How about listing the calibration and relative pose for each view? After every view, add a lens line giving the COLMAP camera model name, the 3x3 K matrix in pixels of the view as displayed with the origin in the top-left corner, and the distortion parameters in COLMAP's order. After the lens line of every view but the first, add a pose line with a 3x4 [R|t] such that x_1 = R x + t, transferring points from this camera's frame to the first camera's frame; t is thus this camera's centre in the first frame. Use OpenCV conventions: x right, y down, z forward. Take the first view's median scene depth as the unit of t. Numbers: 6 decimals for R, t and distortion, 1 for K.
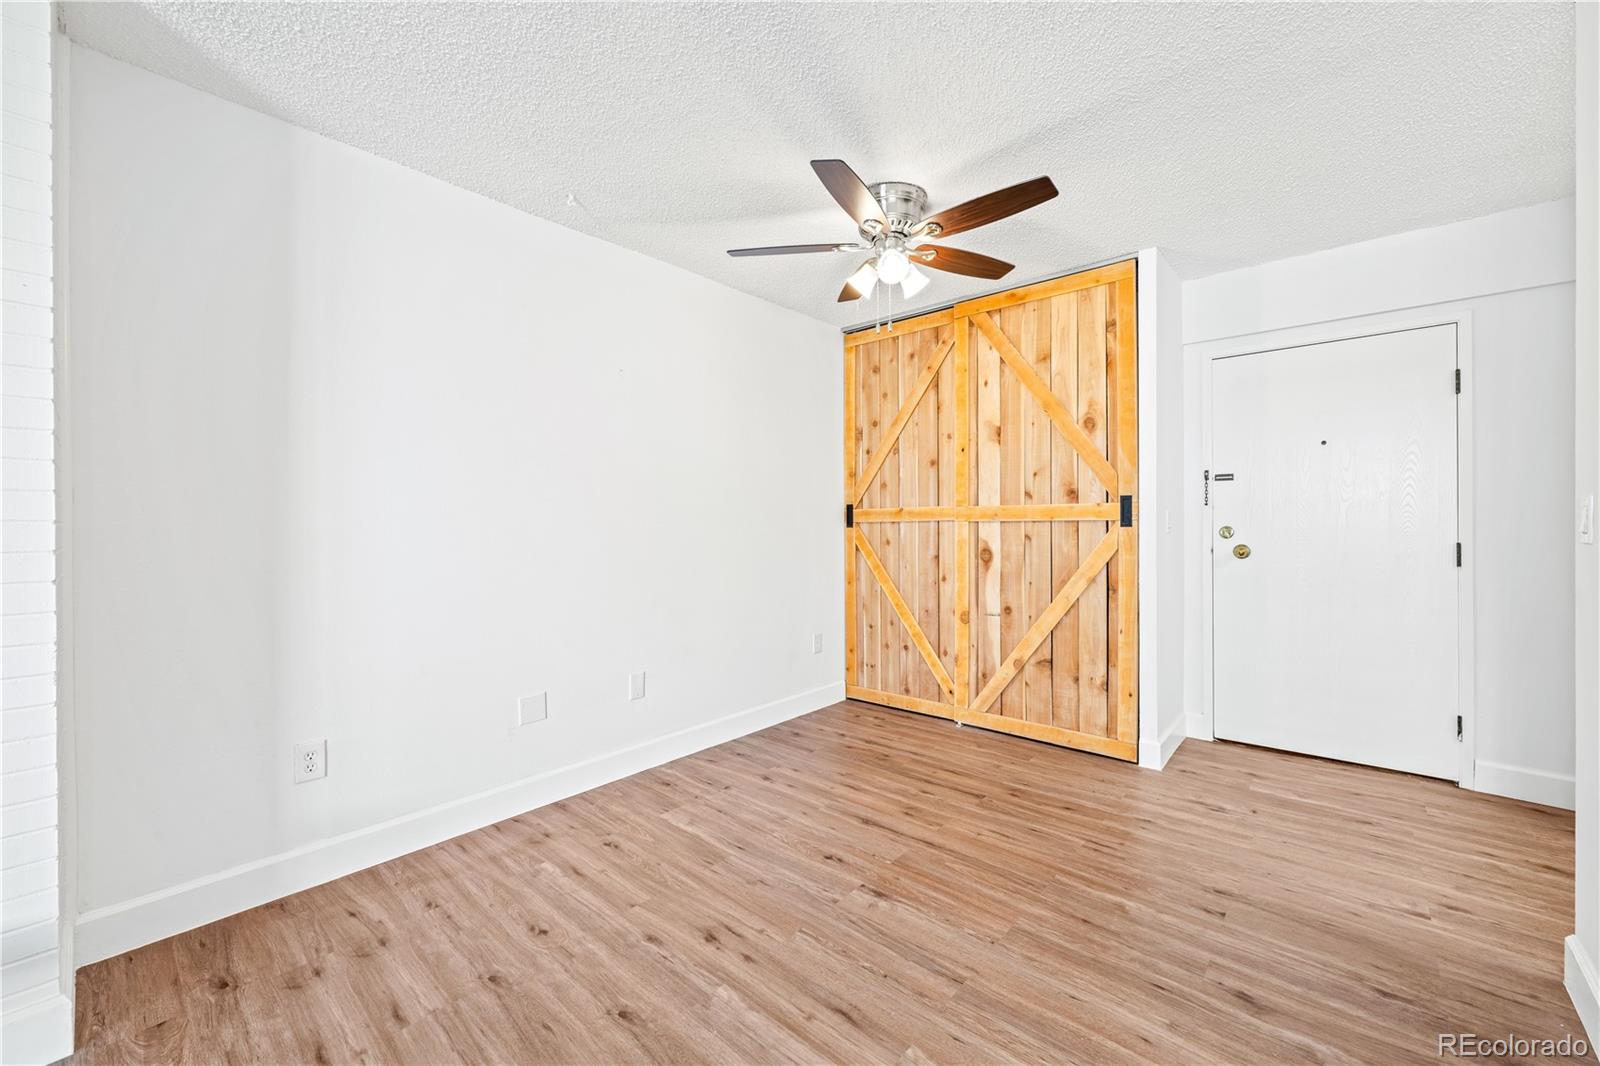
lens RADIAL K [[632.9, 0, 798.9], [0, 632.9, 528.9], [0, 0, 1]] dist [-0.000851, 0.000126]
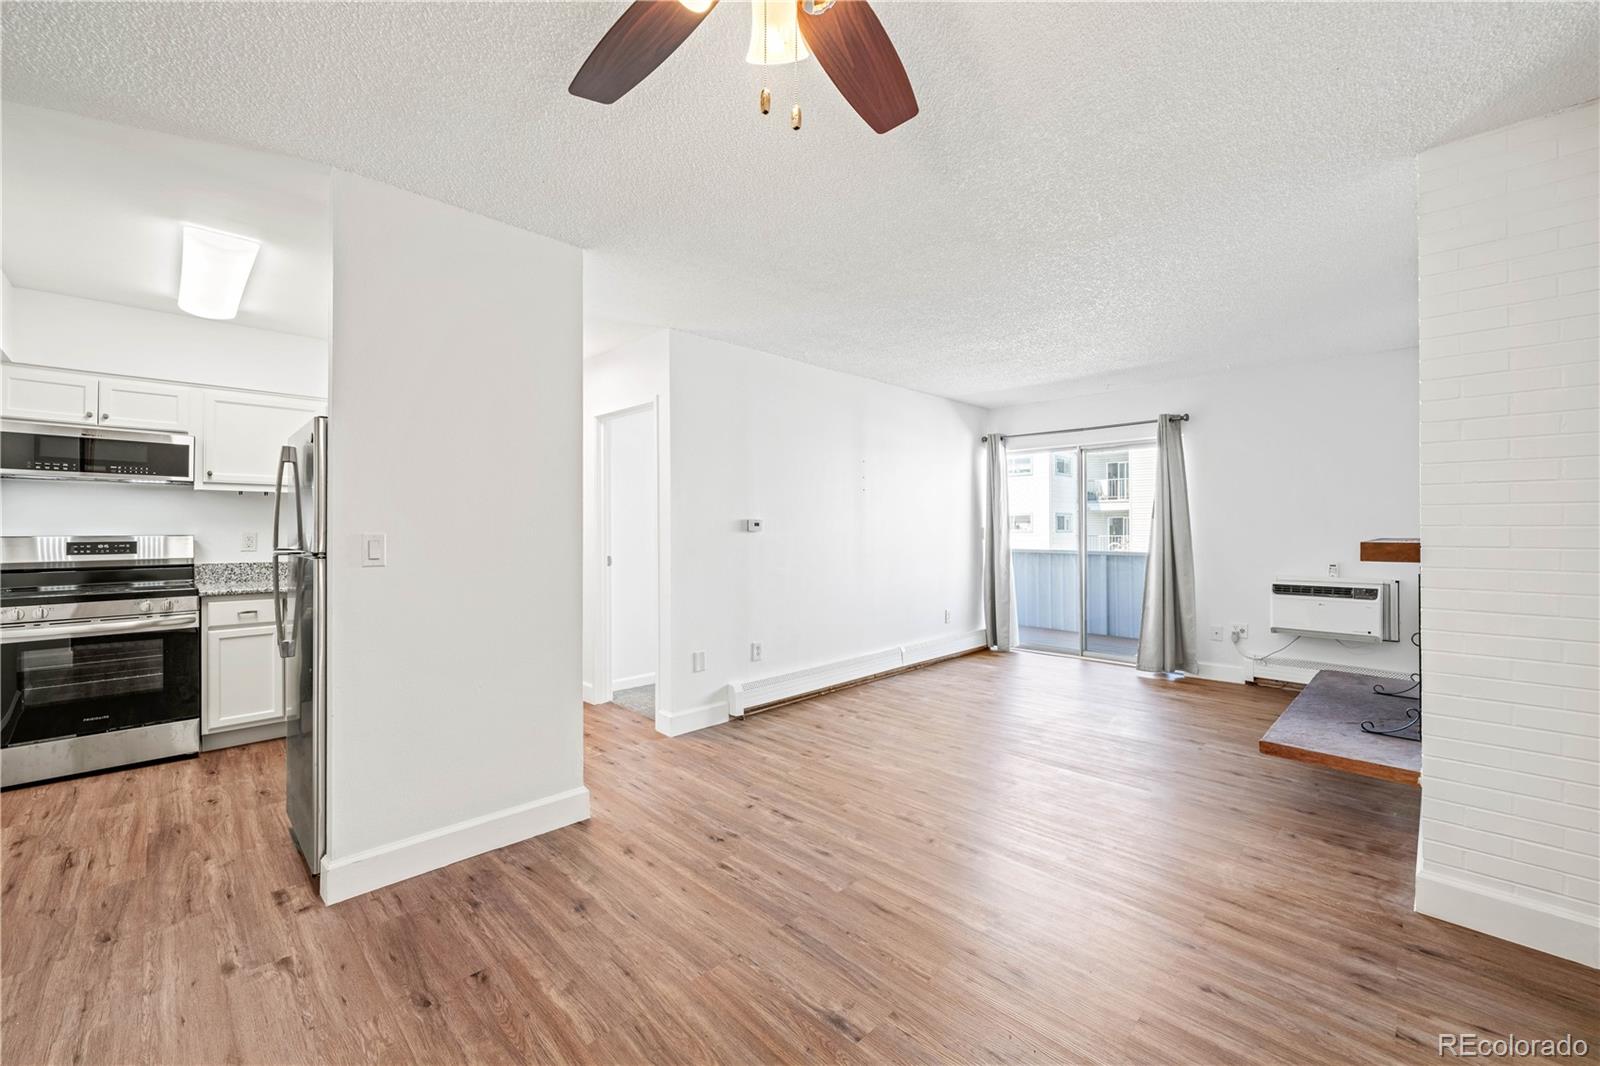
lens RADIAL K [[637.8, 0, 801.0], [0, 637.8, 522.0], [0, 0, 1]] dist [-0.002910, 0.000011]
pose [[-0.998376, 0.006657, 0.056574, 0.090838], [0.006299, 0.999959, -0.006491, -0.034902], [-0.056615, -0.006124, -0.998377, 1.321097]]
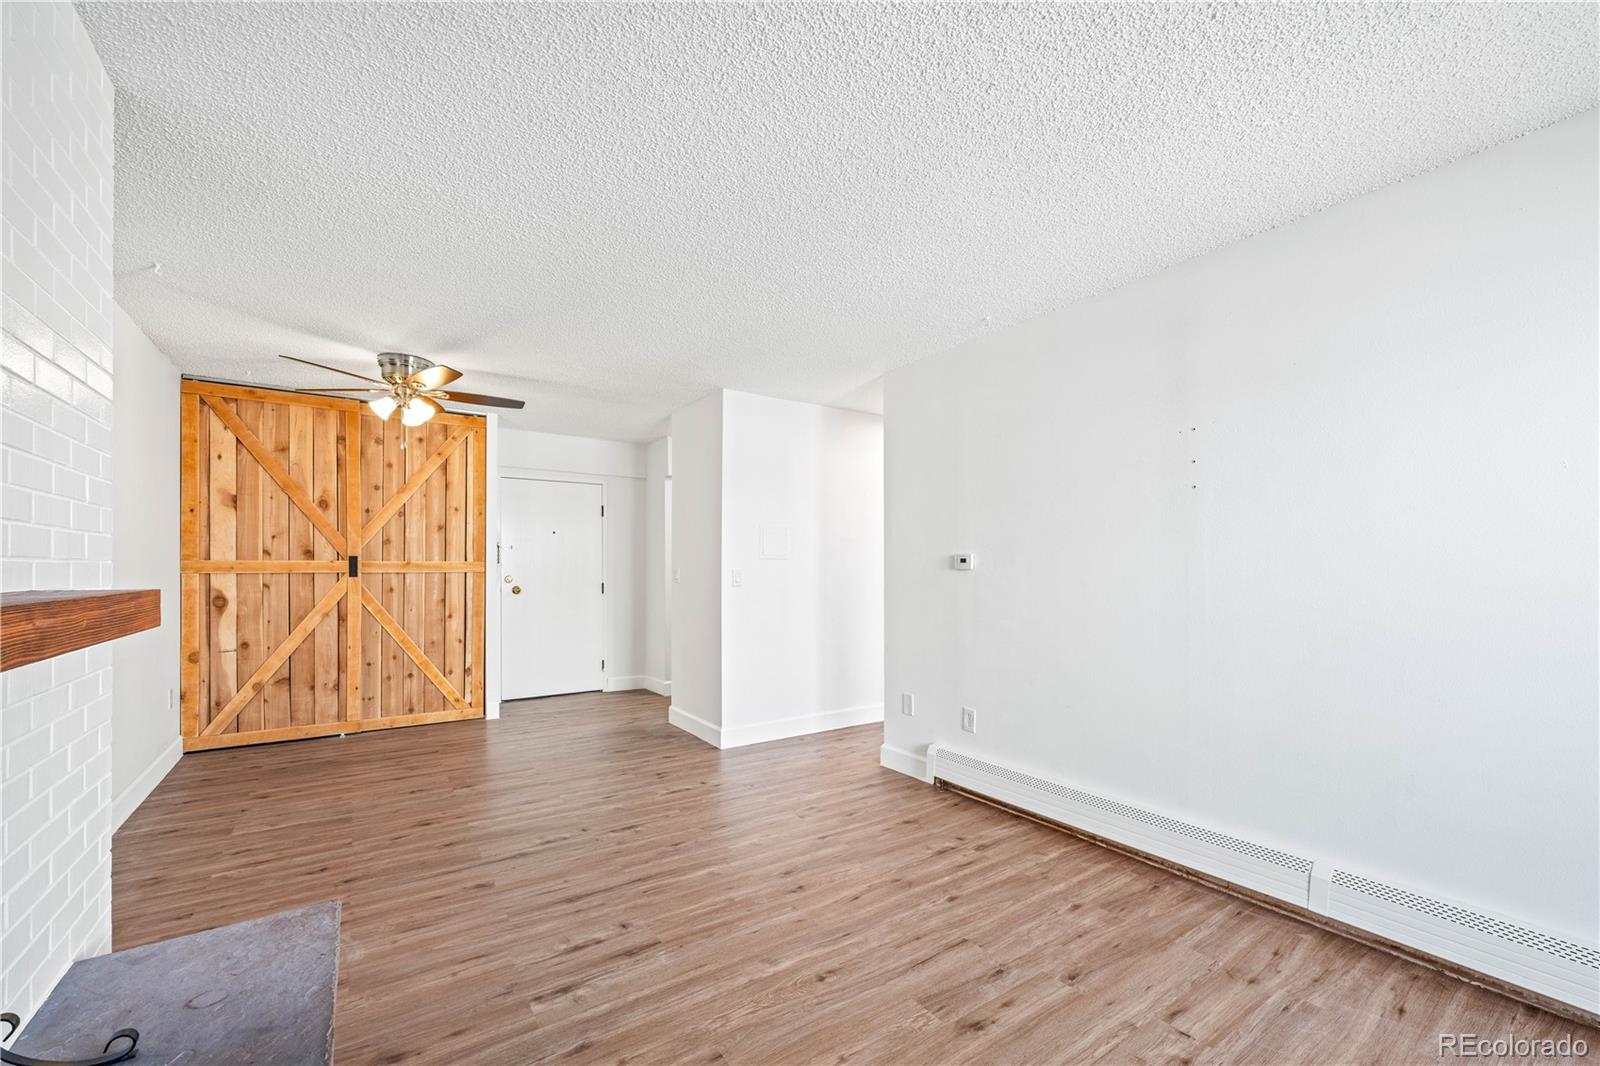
lens RADIAL K [[656.2, 0, 814.0], [0, 656.2, 560.8], [0, 0, 1]] dist [-0.002145, 0.000147]
pose [[0.232294, 0.015371, 0.972524, -1.058847], [0.000099, 0.999875, -0.015827, -0.019694], [-0.972646, 0.003773, 0.232263, -0.273814]]
